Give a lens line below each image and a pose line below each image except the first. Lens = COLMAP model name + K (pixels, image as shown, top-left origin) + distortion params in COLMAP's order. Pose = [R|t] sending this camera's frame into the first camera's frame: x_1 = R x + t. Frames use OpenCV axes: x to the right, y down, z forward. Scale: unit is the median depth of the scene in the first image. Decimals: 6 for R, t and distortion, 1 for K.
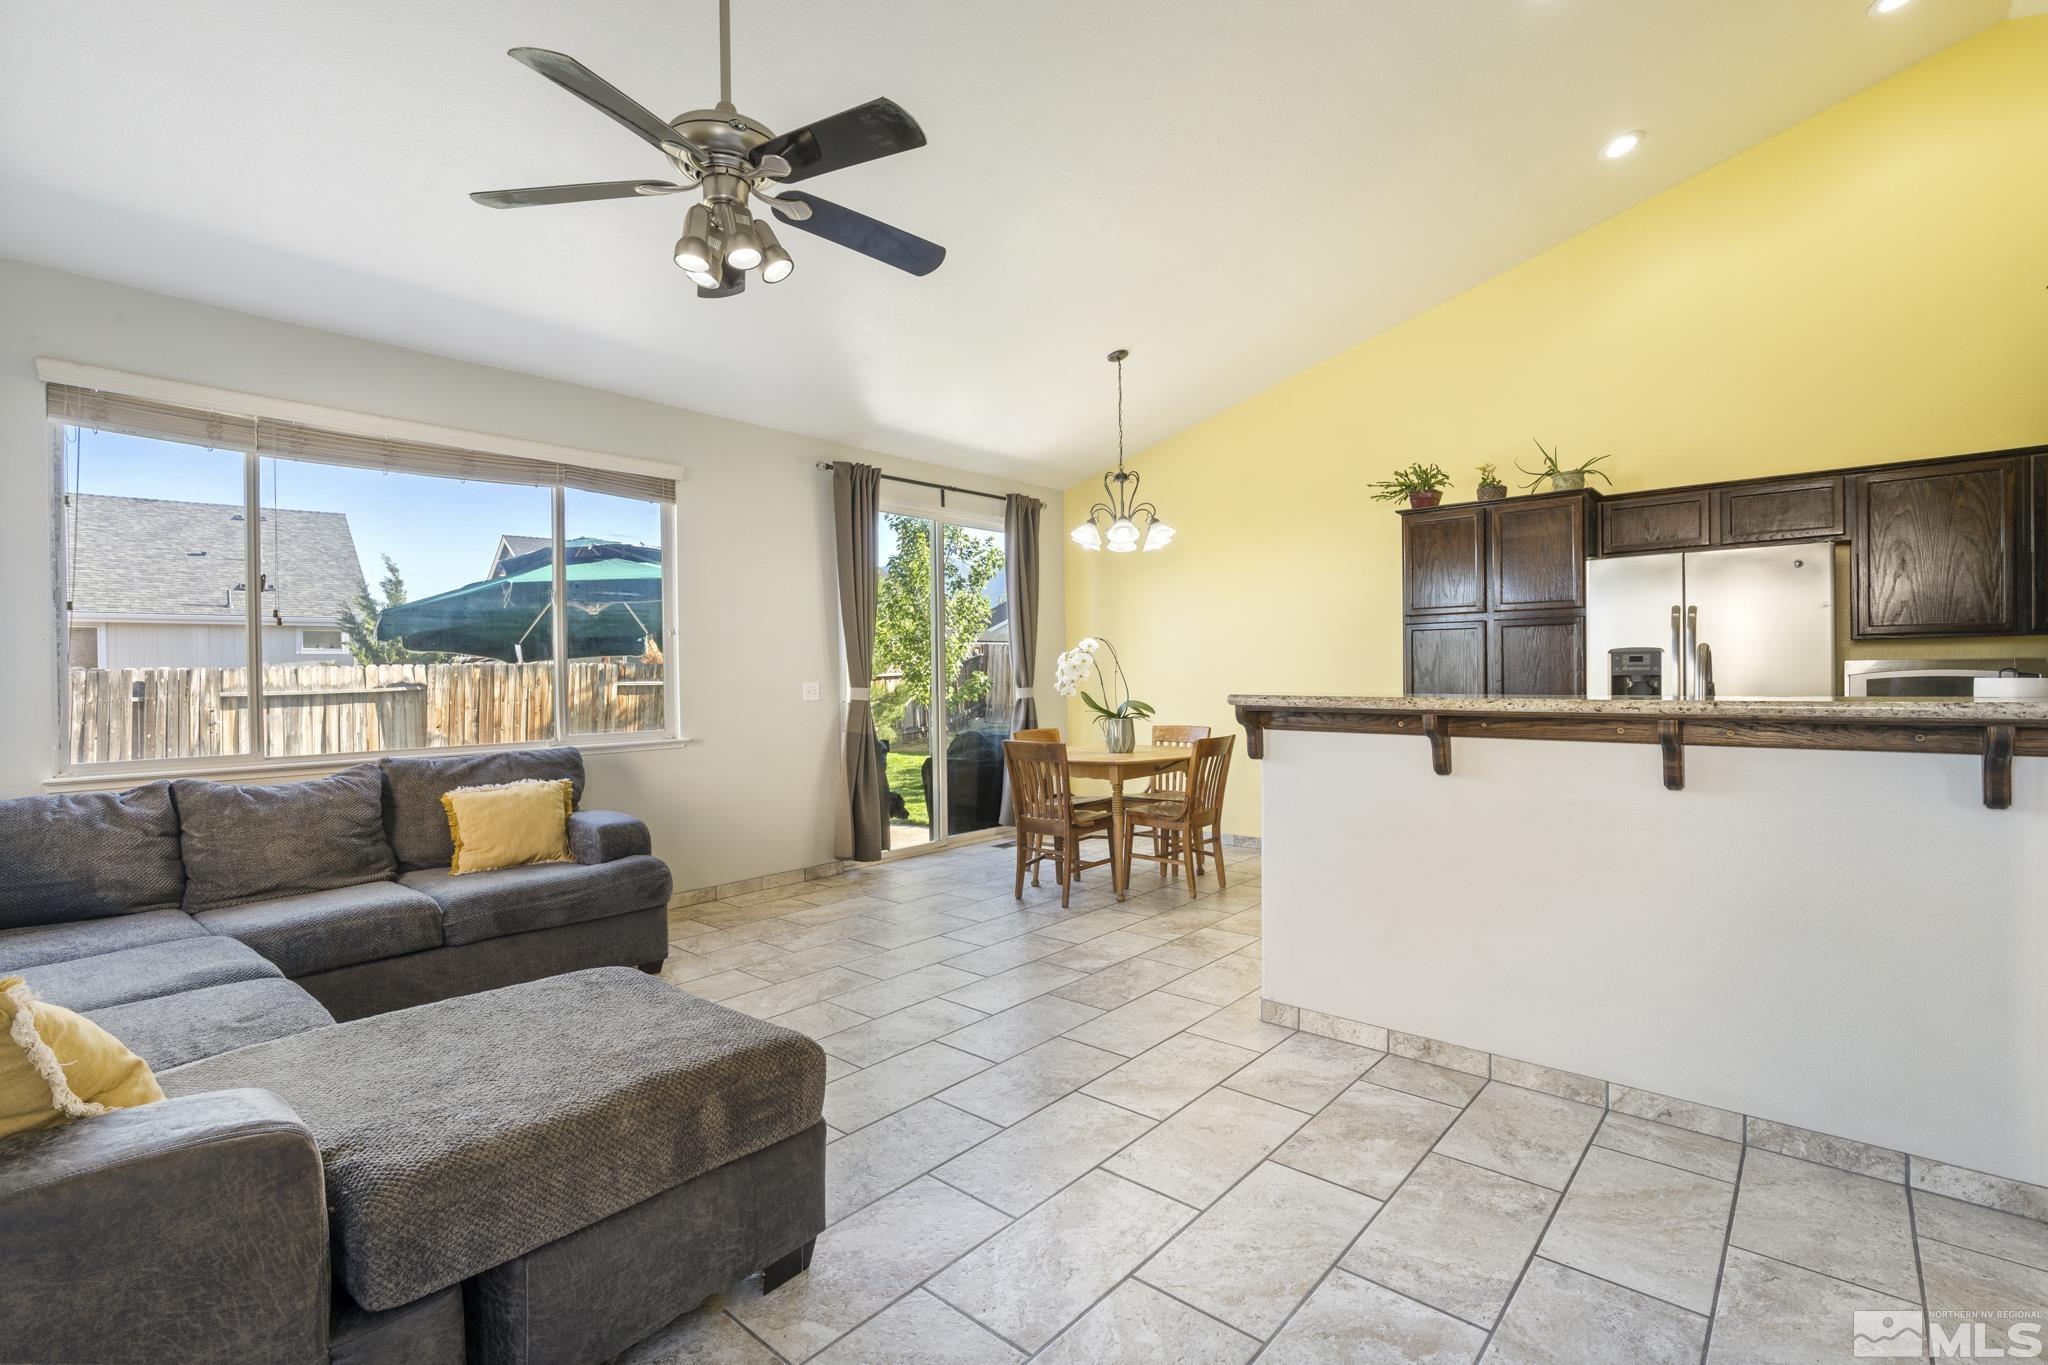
lens RADIAL K [[929.9, 0, 1029.9], [0, 929.9, 674.8], [0, 0, 1]] dist [-0.009038, 0.000839]
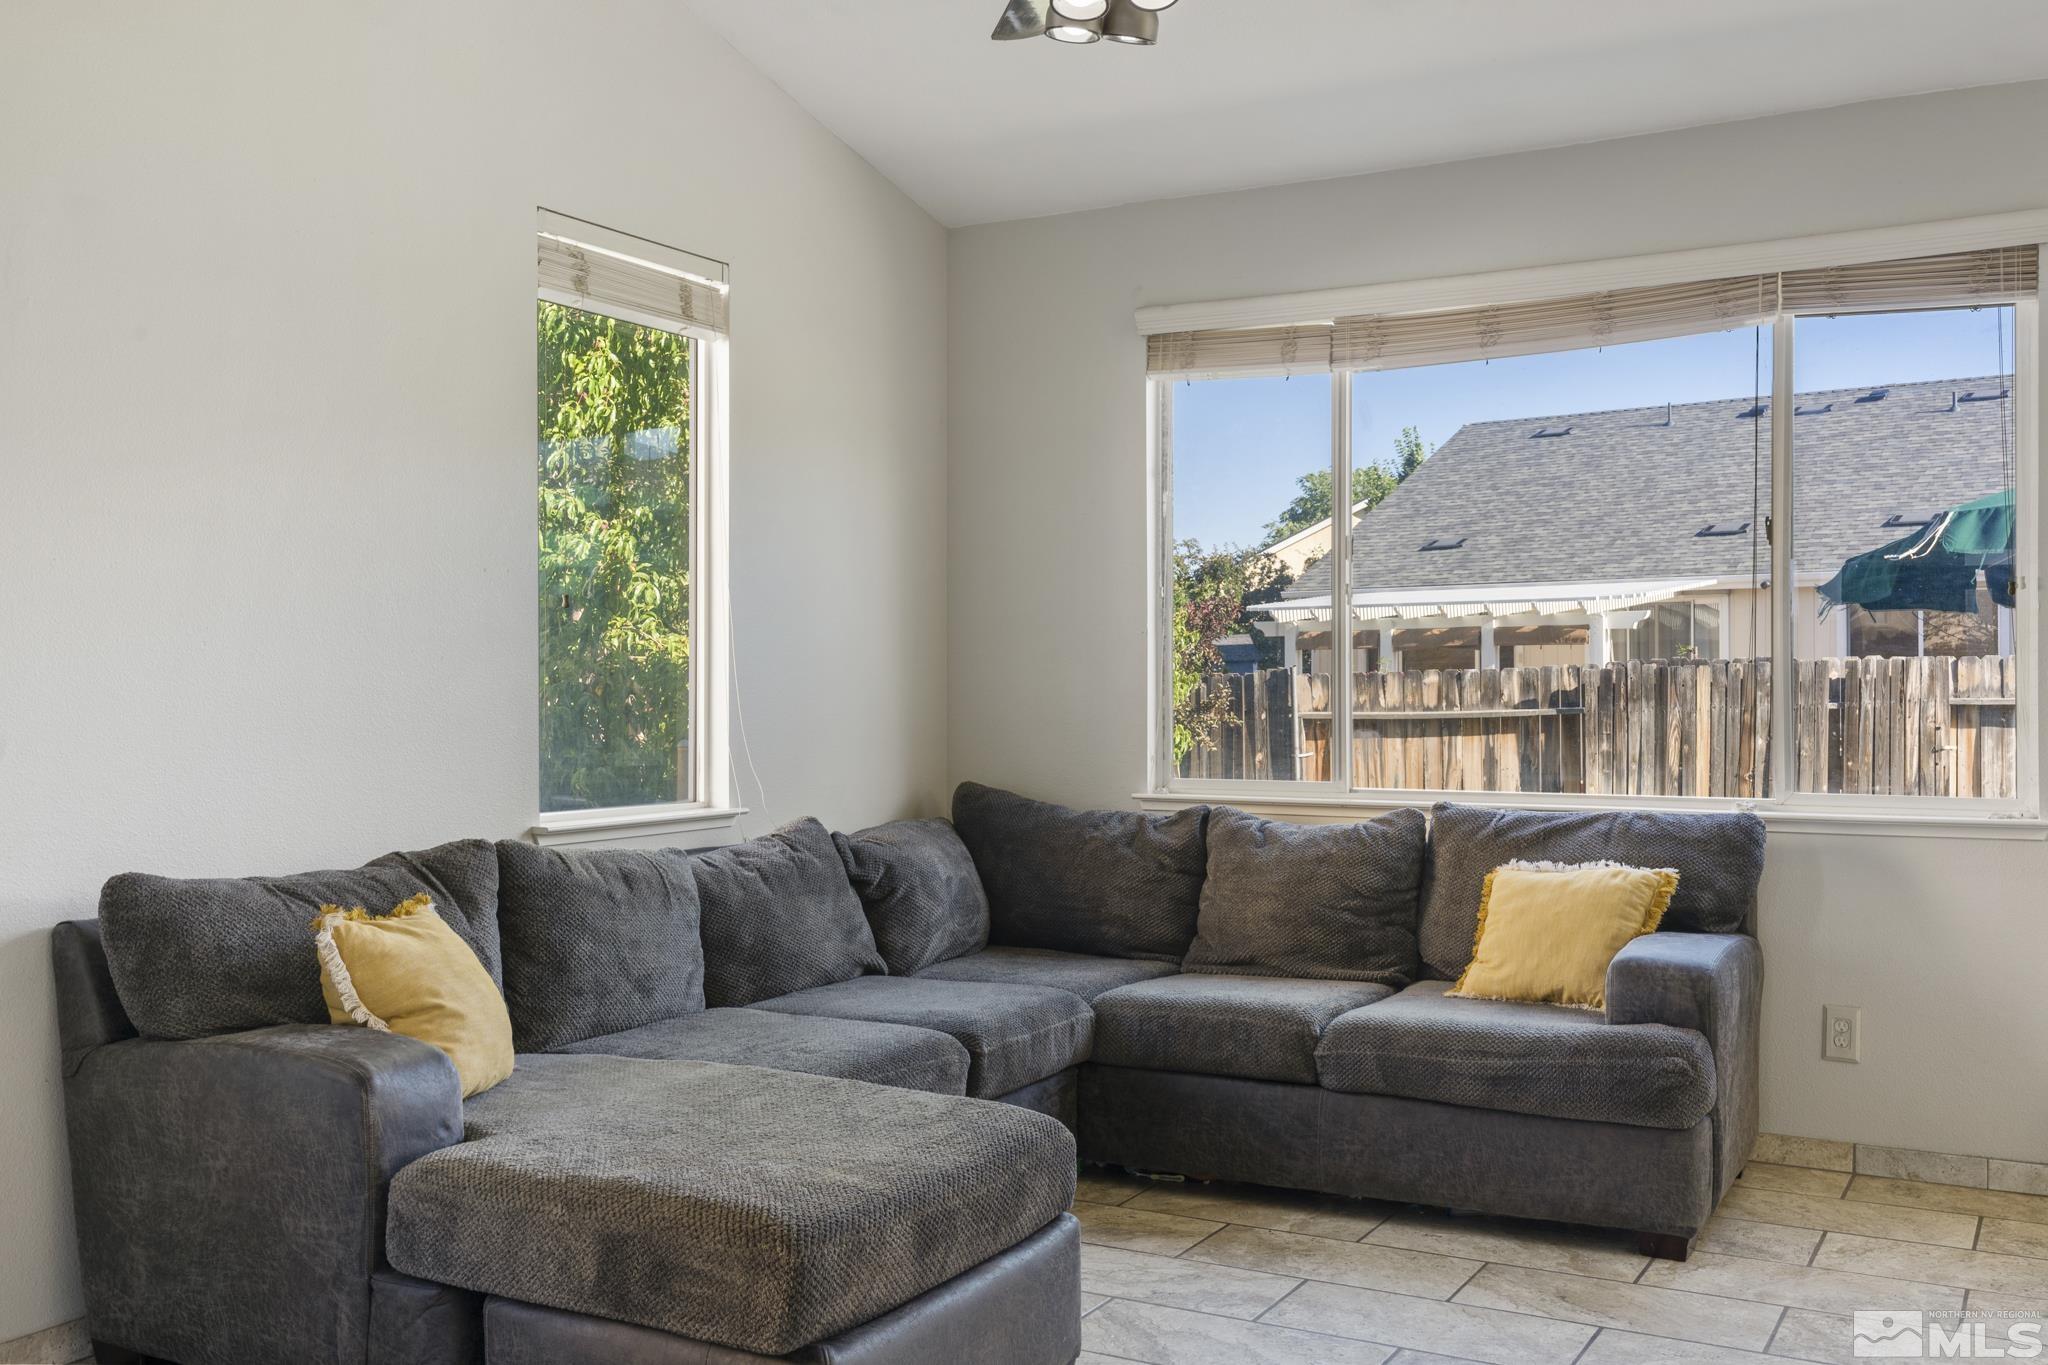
lens RADIAL K [[1915.8, 0, 1014.0], [0, 1915.8, 687.8], [0, 0, 1]] dist [0.008885, 0.000000]
pose [[0.199520, 0.014397, -0.979788, 0.421012], [-0.002023, 0.999896, 0.014280, -0.007500], [0.979892, -0.000867, 0.199528, 0.322446]]
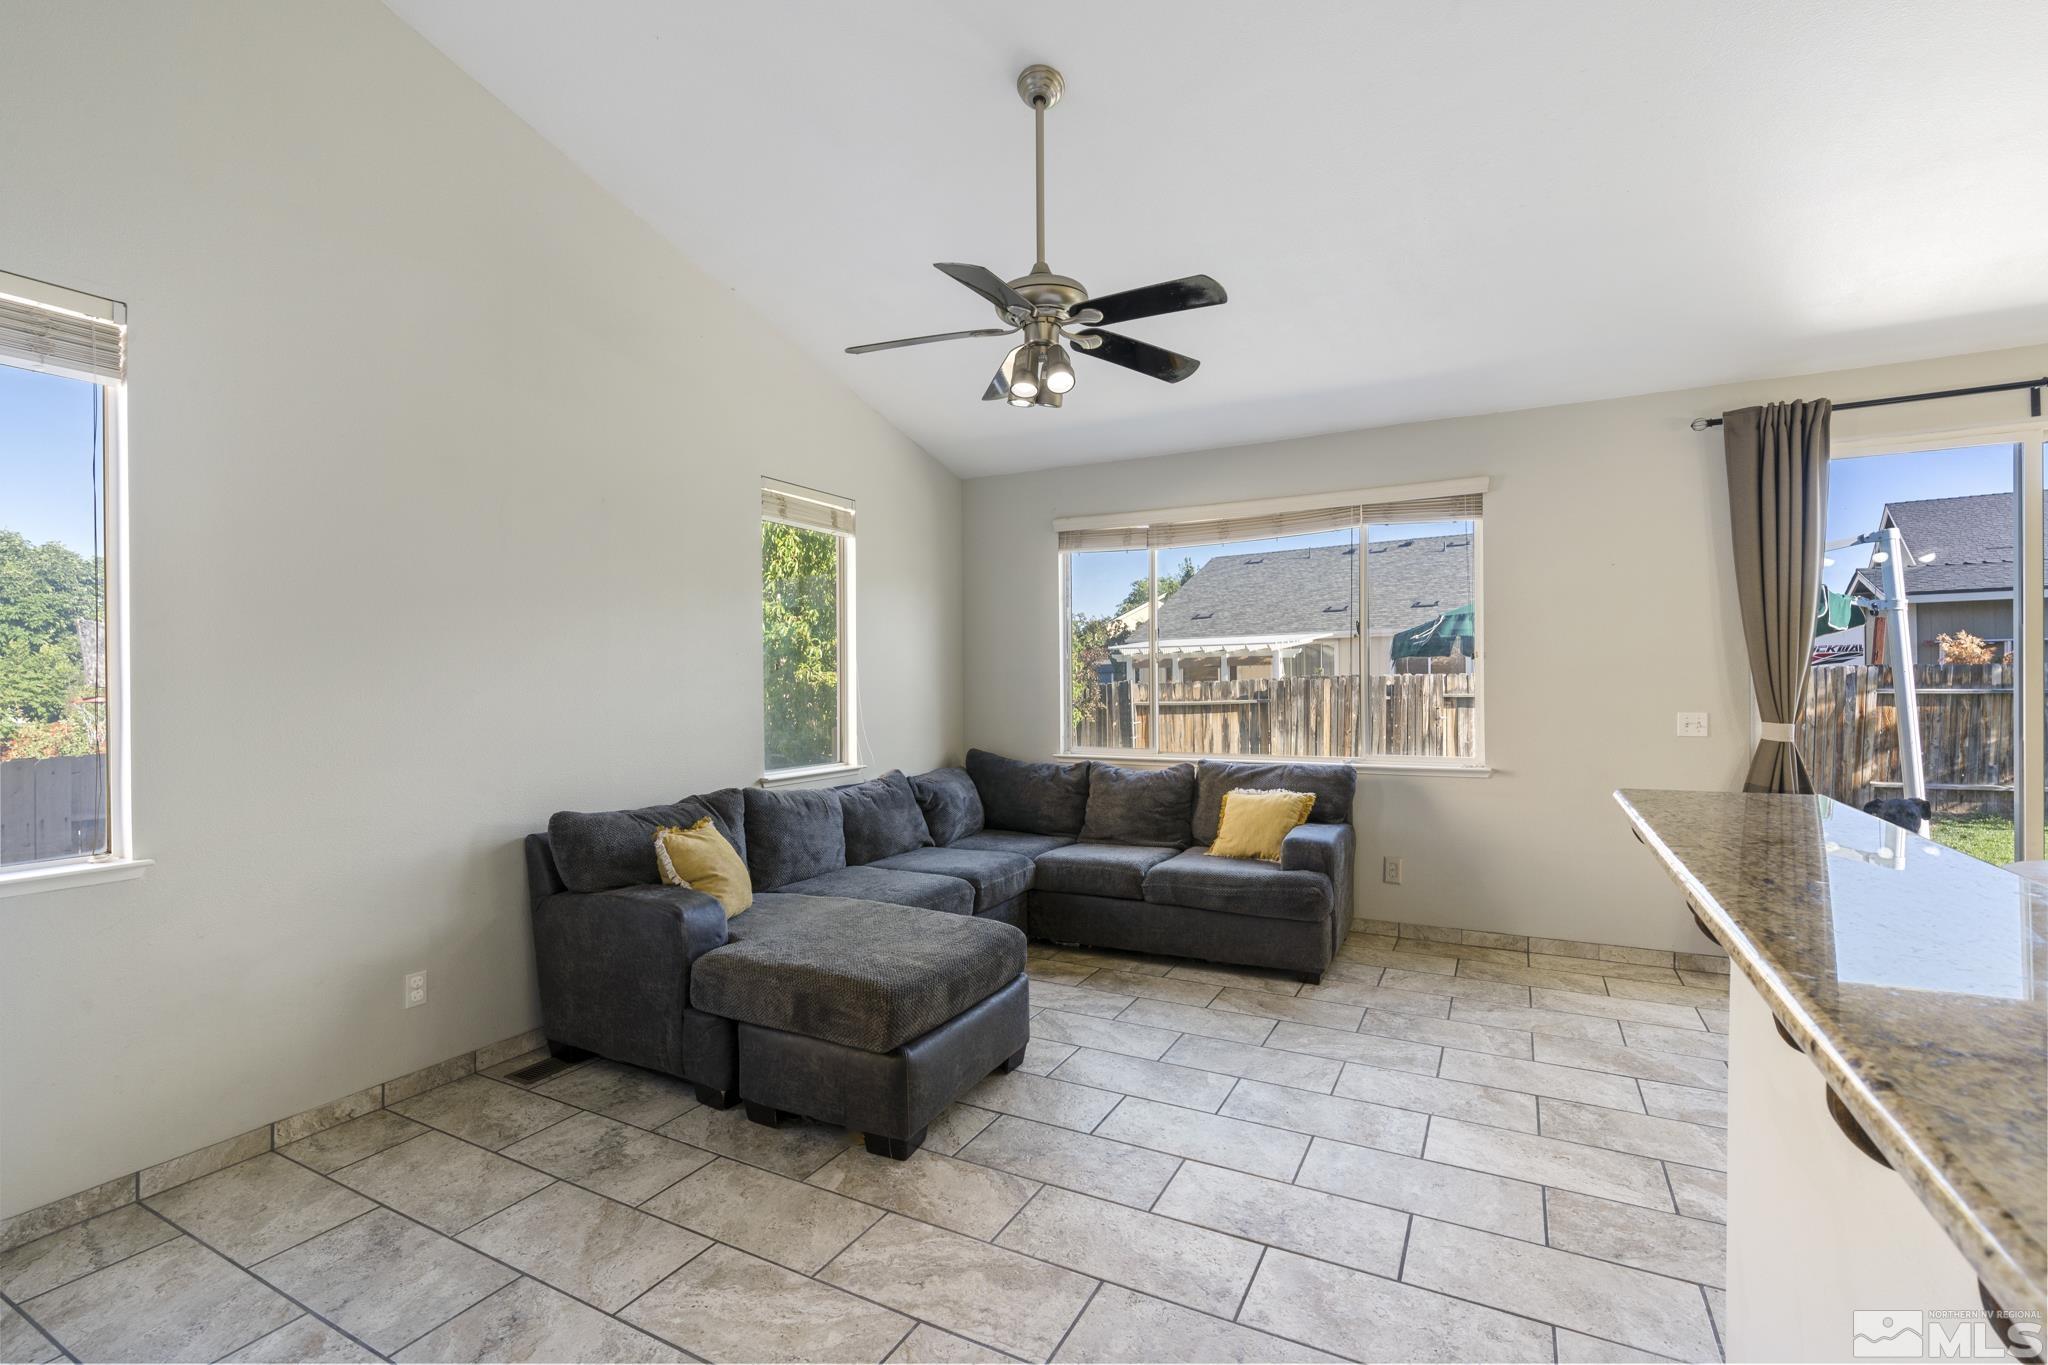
lens RADIAL K [[929.9, 0, 1017.8], [0, 929.9, 683.0], [0, 0, 1]] dist [-0.009038, 0.000839]
pose [[0.222768, 0.013687, -0.974775, 0.420371], [0.003857, 0.999881, 0.014922, -0.032580], [0.974864, -0.007084, 0.222689, 0.323225]]
